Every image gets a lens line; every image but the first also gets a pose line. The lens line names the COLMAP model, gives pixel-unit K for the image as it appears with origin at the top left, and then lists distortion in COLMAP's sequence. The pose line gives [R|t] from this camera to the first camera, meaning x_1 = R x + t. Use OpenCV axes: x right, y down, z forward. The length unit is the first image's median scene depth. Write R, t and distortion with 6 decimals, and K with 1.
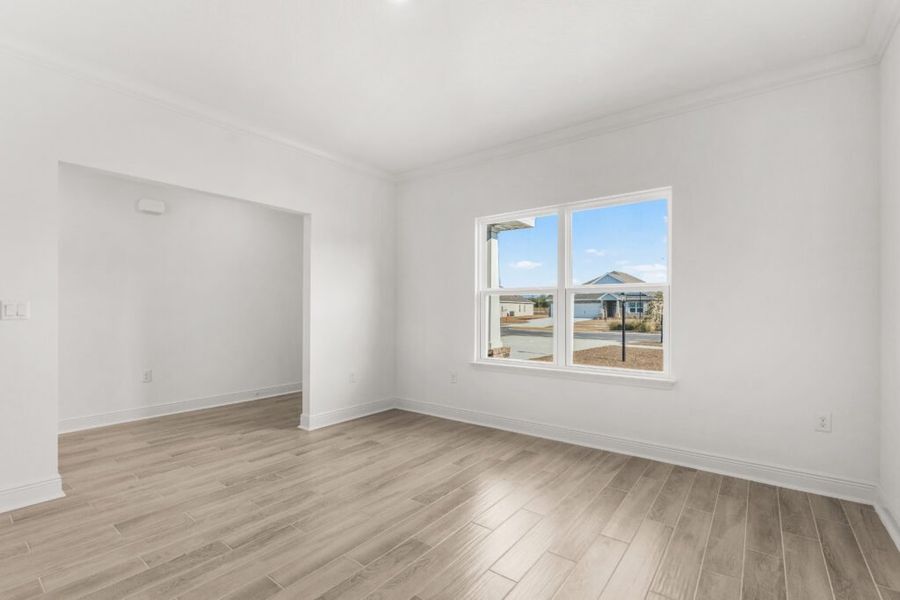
lens RADIAL K [[406.0, 0, 453.4], [0, 406.0, 307.8], [0, 0, 1]] dist [-0.003007, -0.001155]
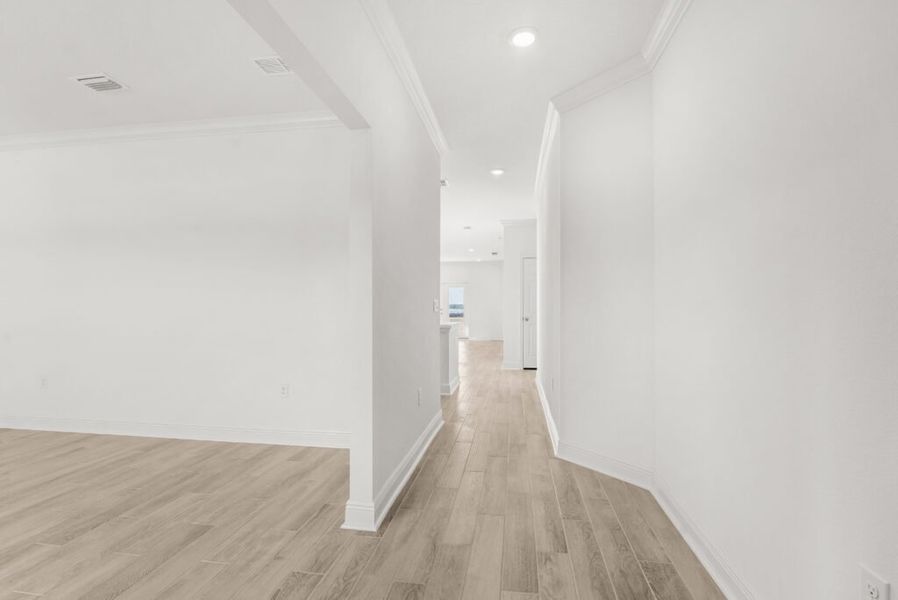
lens RADIAL K [[405.1, 0, 457.6], [0, 405.1, 297.3], [0, 0, 1]] dist [-0.003007, -0.001155]
pose [[-0.871048, -0.013272, -0.491019, -0.953801], [-0.001825, 0.999715, -0.023784, -0.005362], [0.491195, -0.019821, -0.870824, 2.392504]]
